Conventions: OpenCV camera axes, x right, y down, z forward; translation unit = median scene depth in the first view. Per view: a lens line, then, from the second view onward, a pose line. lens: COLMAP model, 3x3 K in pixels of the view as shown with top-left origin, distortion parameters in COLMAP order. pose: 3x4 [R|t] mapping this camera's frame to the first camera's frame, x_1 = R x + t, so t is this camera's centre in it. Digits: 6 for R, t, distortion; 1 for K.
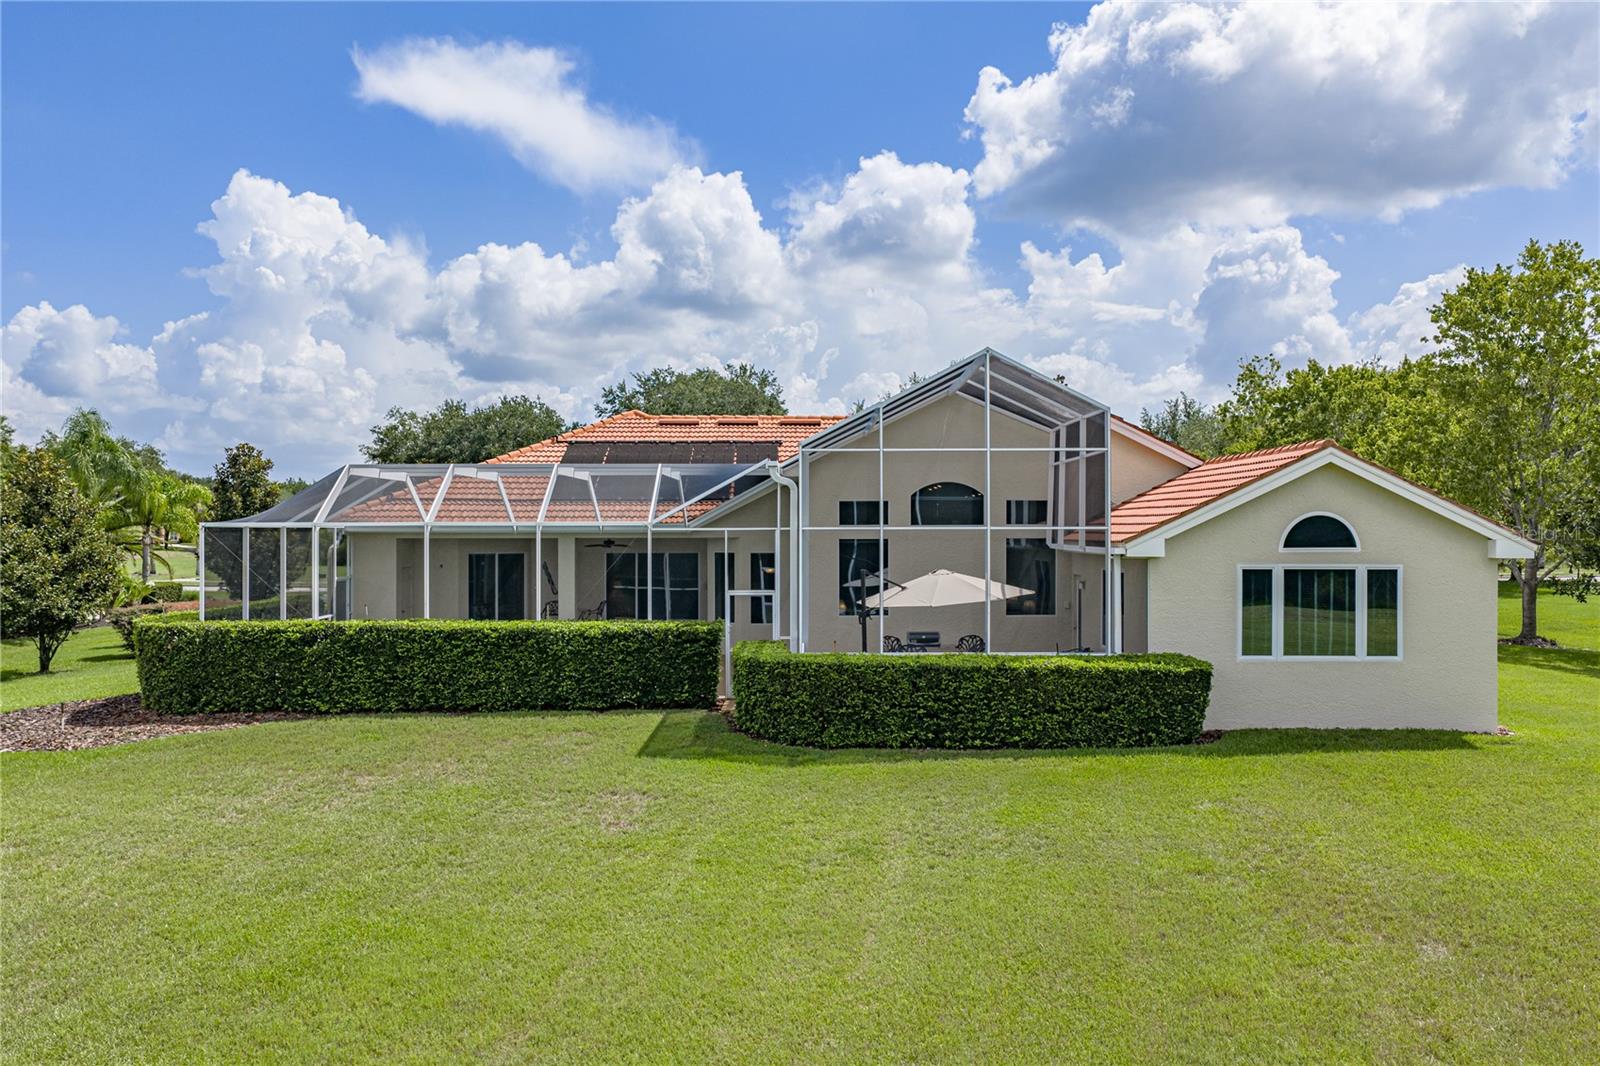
lens RADIAL K [[1333.0, 0, 796.6], [0, 1333.0, 532.3], [0, 0, 1]] dist [0.026911, -0.003163]
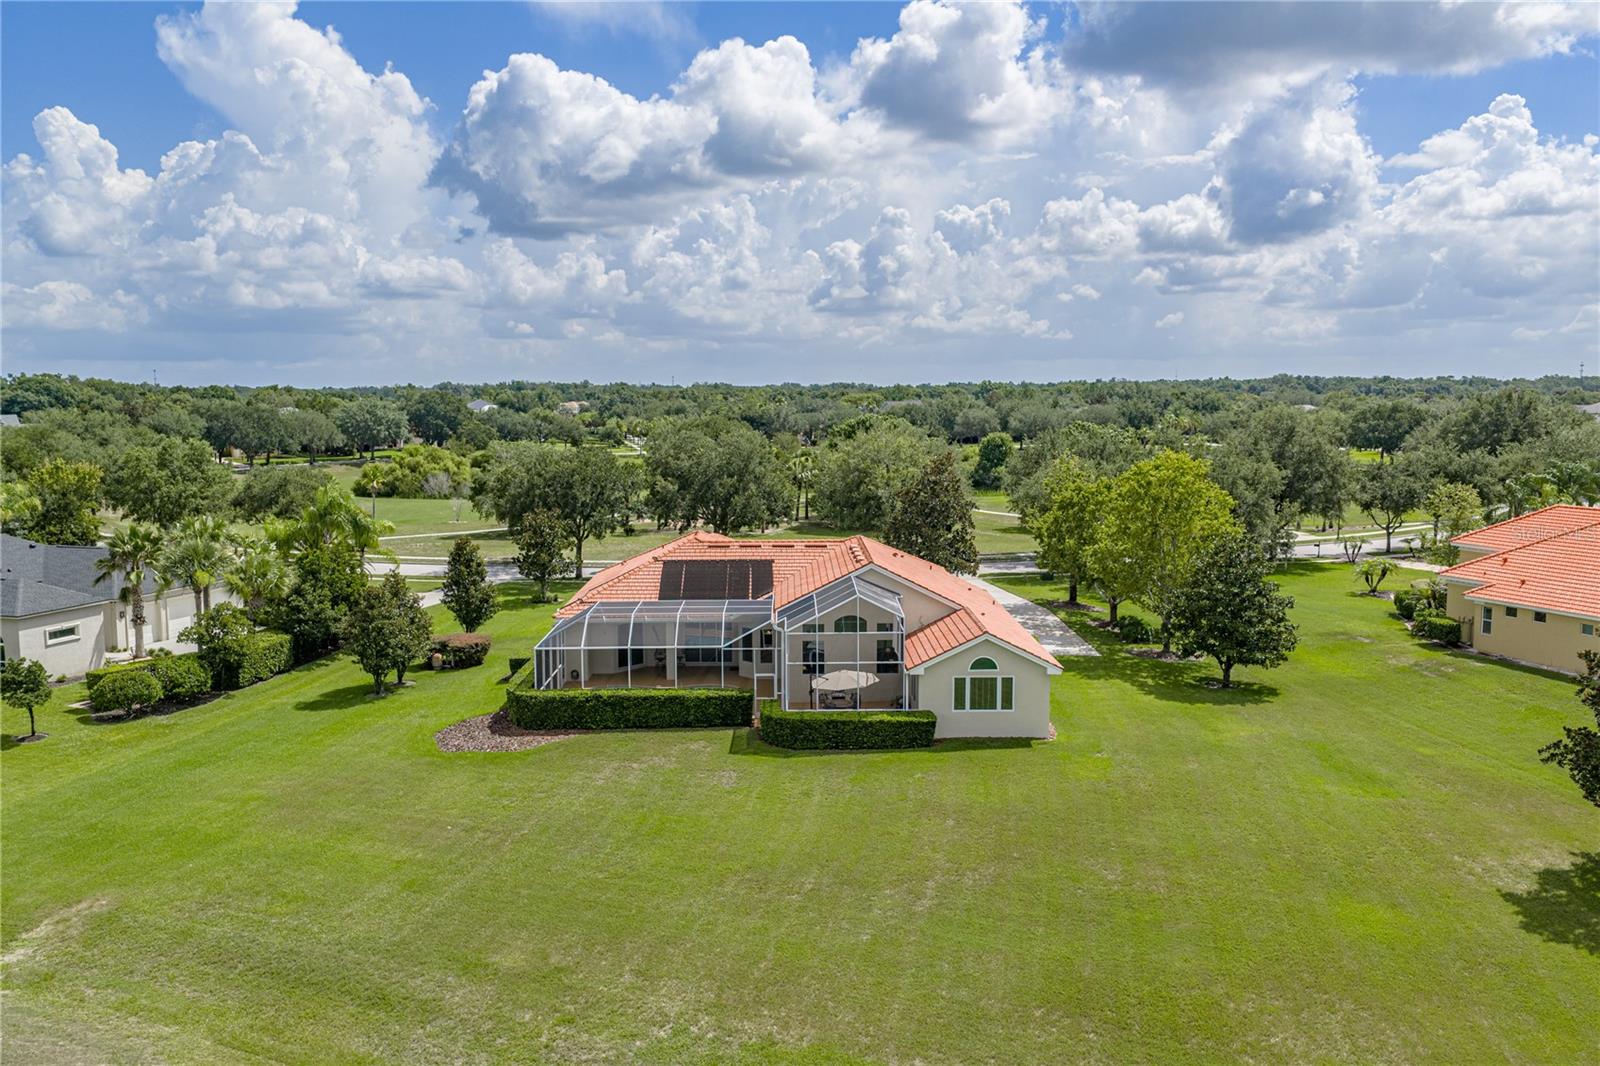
lens RADIAL K [[1333.0, 0, 796.6], [0, 1333.0, 532.3], [0, 0, 1]] dist [0.026911, -0.003163]
pose [[0.999839, -0.006125, 0.016866, -0.018844], [0.004380, 0.994808, 0.101671, -0.524557], [-0.017402, -0.101581, 0.994675, -1.571405]]
